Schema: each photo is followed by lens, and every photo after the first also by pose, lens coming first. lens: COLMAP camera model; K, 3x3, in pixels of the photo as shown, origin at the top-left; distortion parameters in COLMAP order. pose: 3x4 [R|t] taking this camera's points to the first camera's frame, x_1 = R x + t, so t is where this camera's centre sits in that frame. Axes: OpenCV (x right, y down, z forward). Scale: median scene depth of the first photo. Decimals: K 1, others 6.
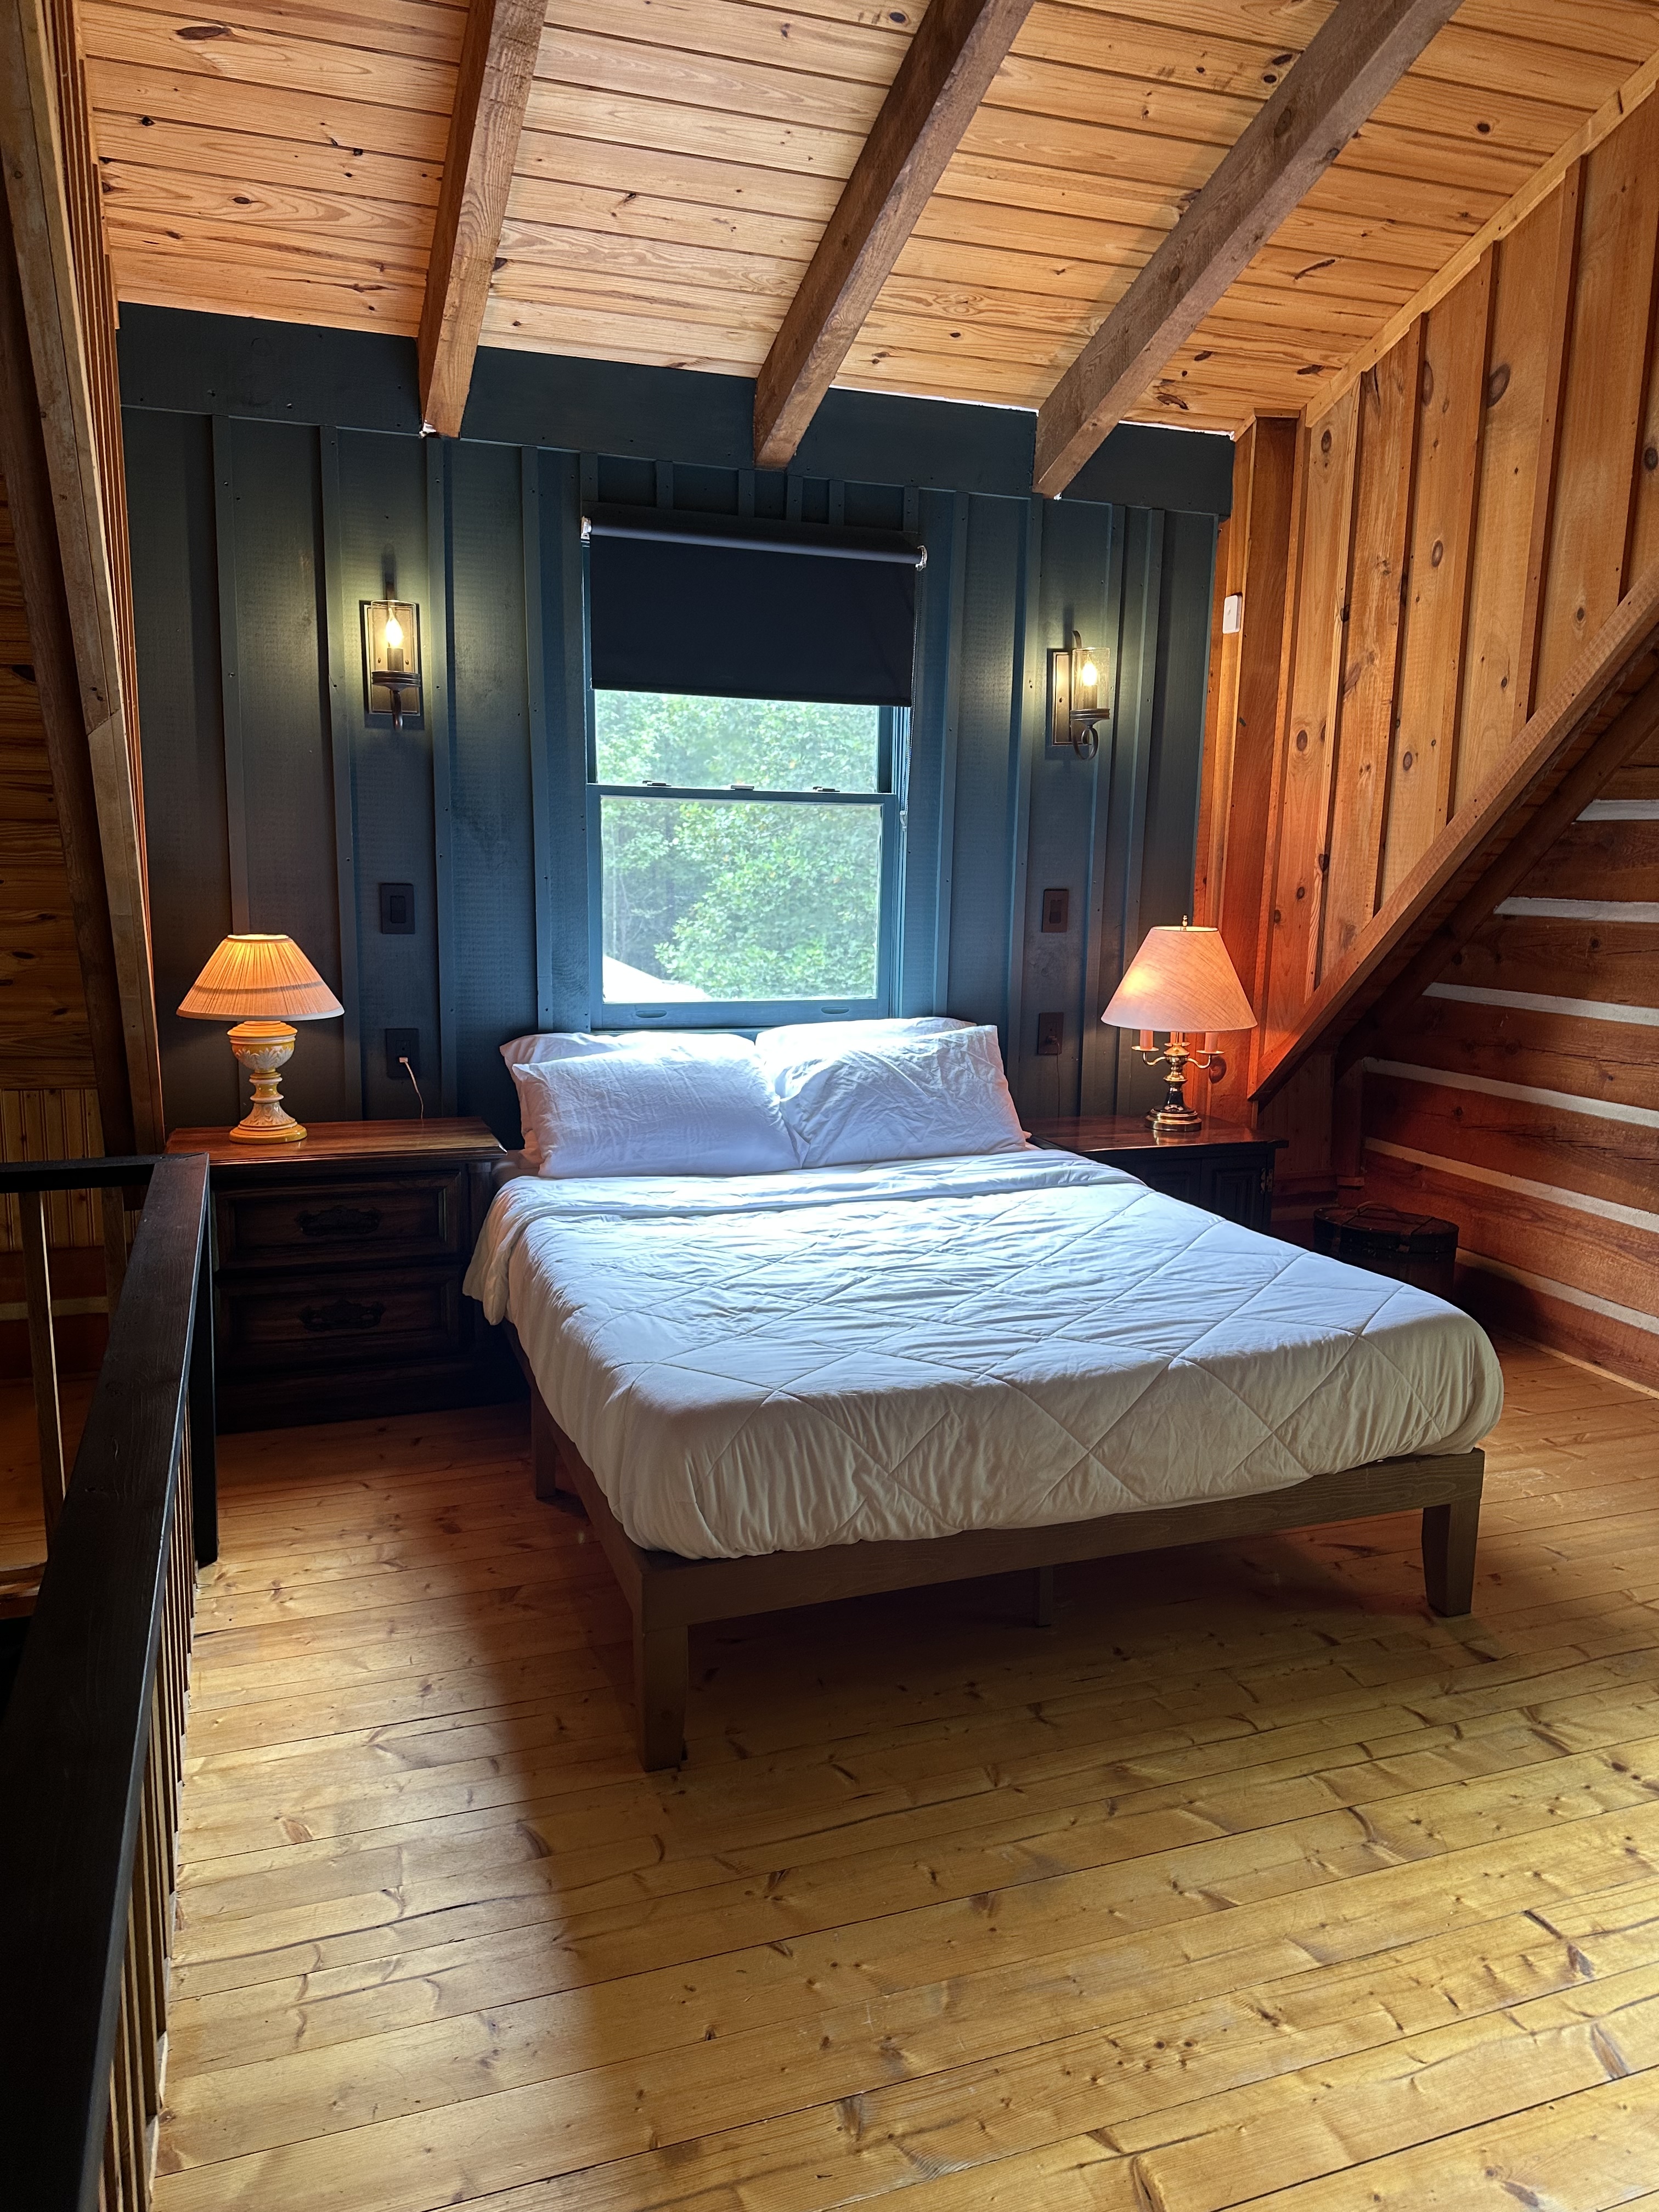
lens RADIAL K [[1569.0, 0, 834.2], [0, 1569.0, 1120.2], [0, 0, 1]] dist [0.037924, -0.034189]
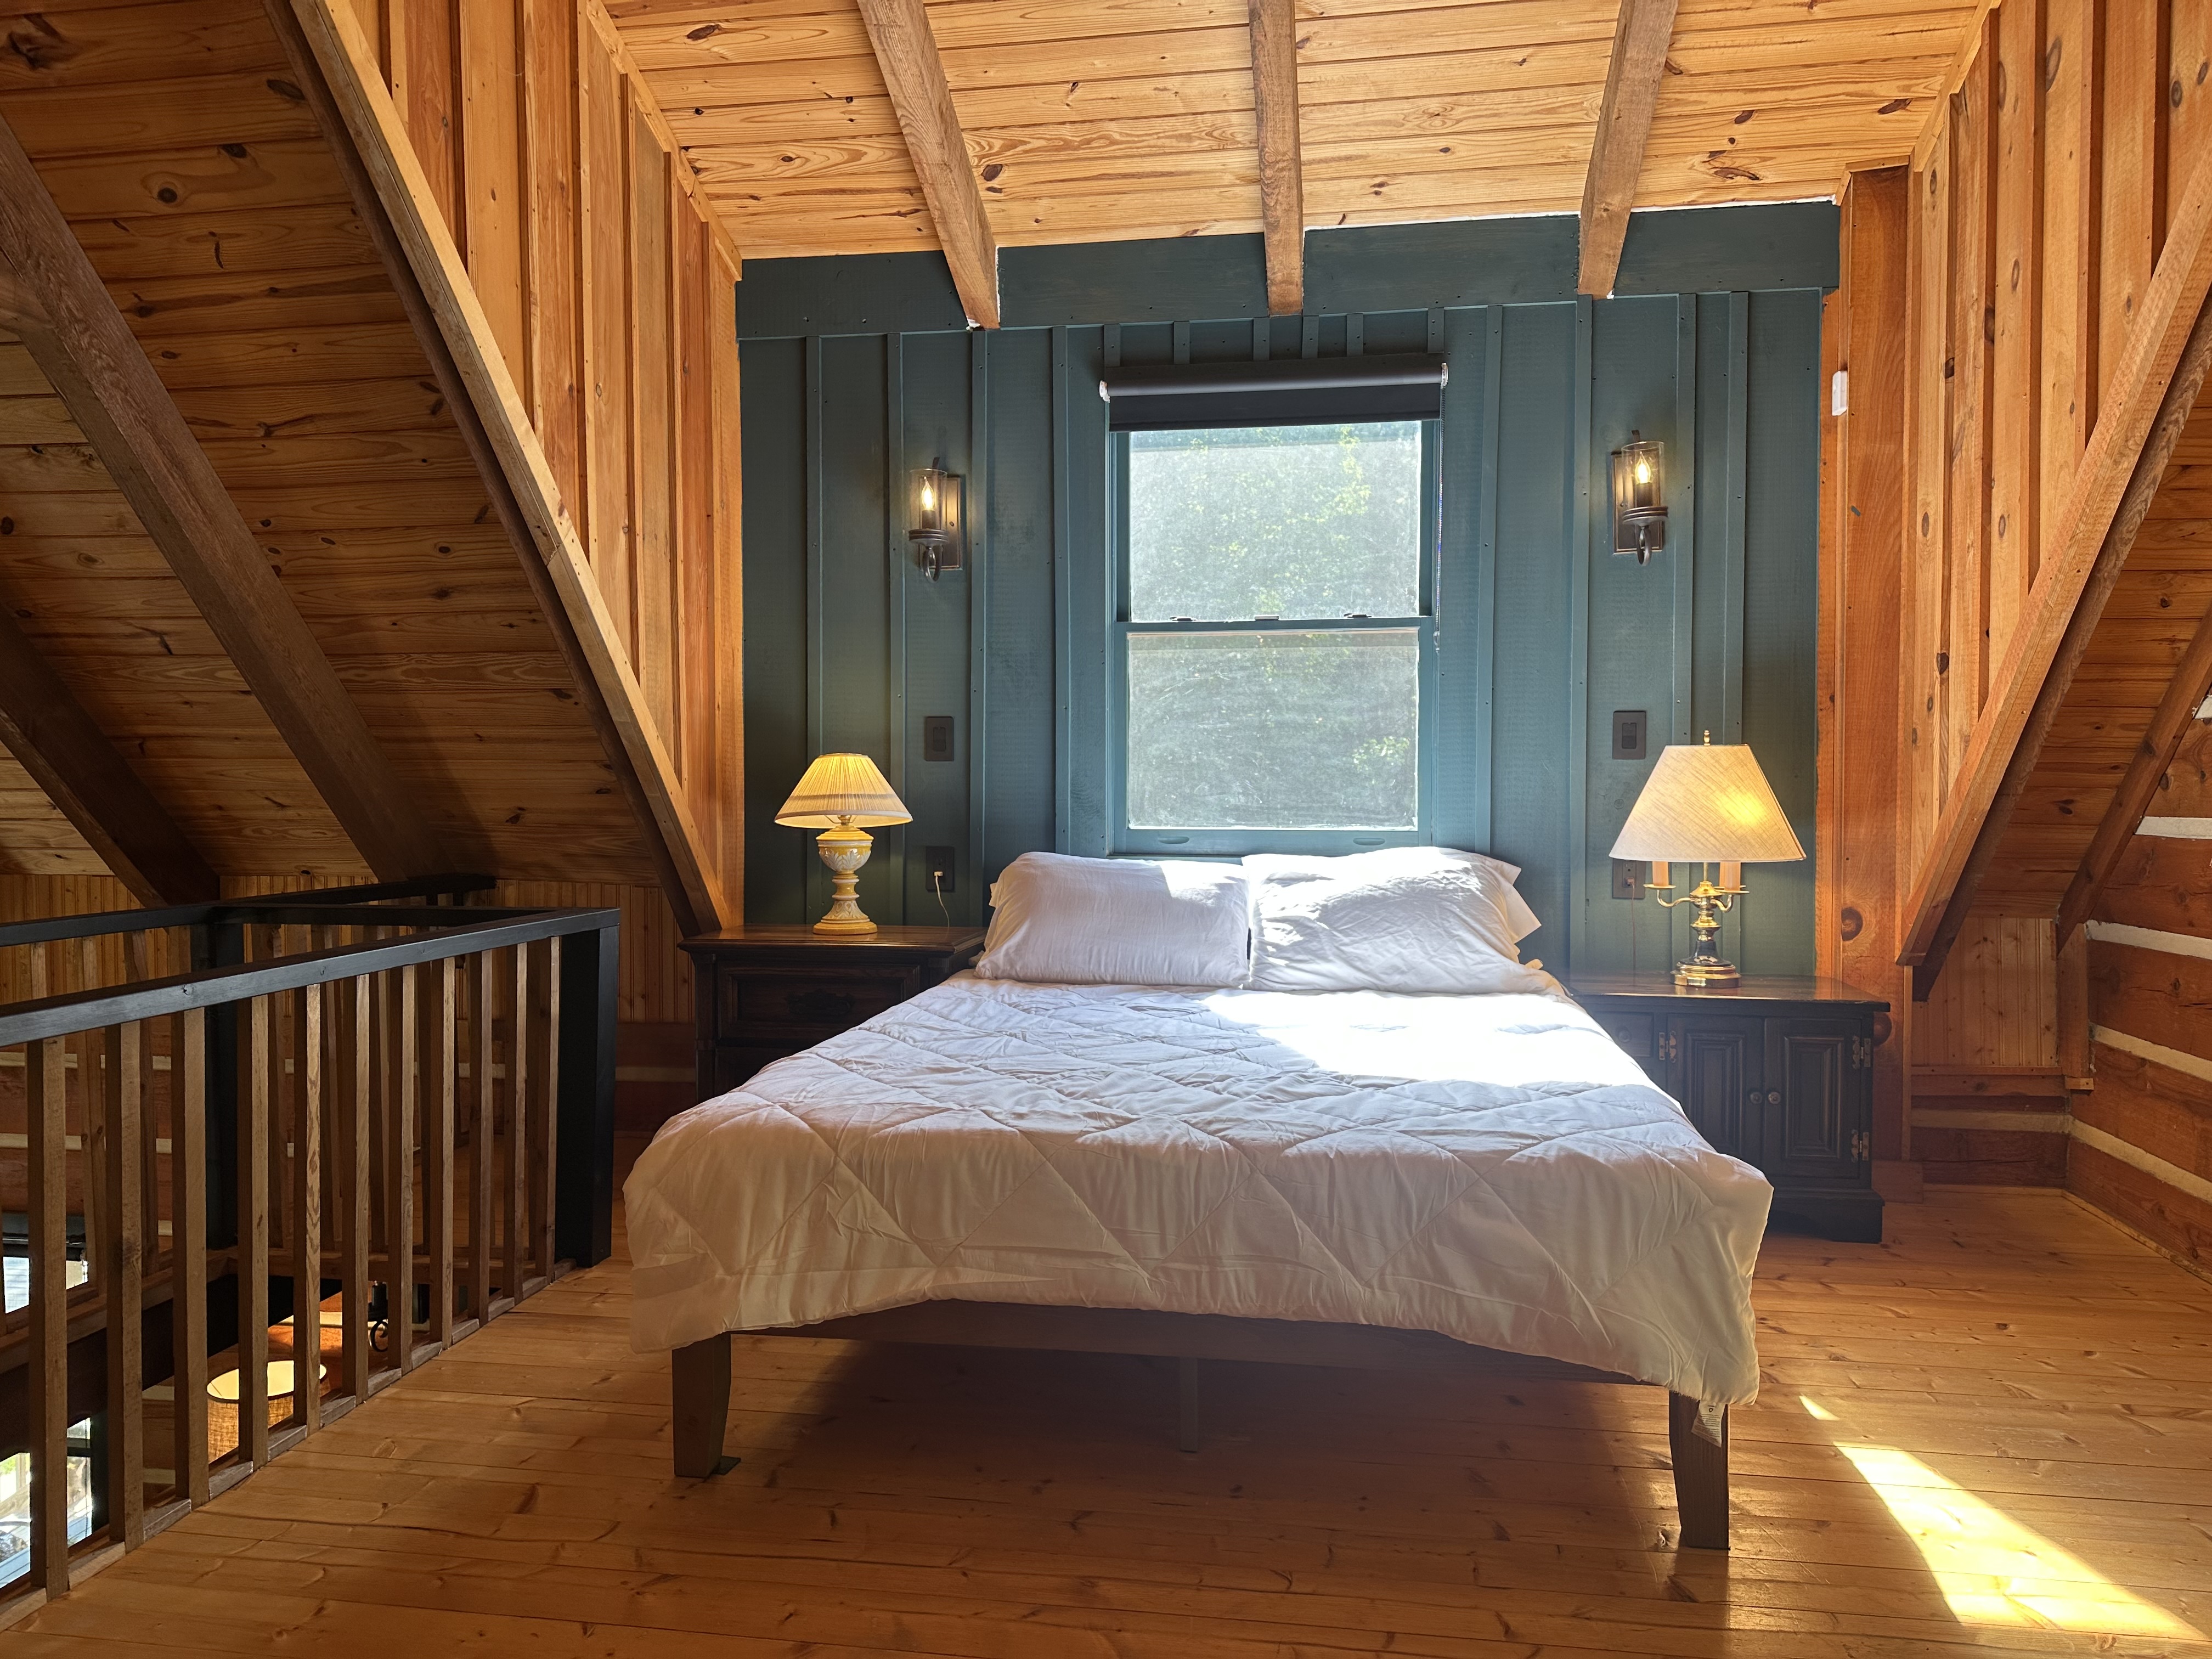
lens RADIAL K [[1569.0, 0, 1111.0], [0, 1569.0, 825.6], [0, 0, 1]] dist [0.037924, -0.034189]
pose [[0.875176, -0.001355, -0.483804, 0.349015], [-0.073243, 0.988099, -0.135260, 0.064858], [0.478229, 0.153811, 0.864661, 0.105426]]
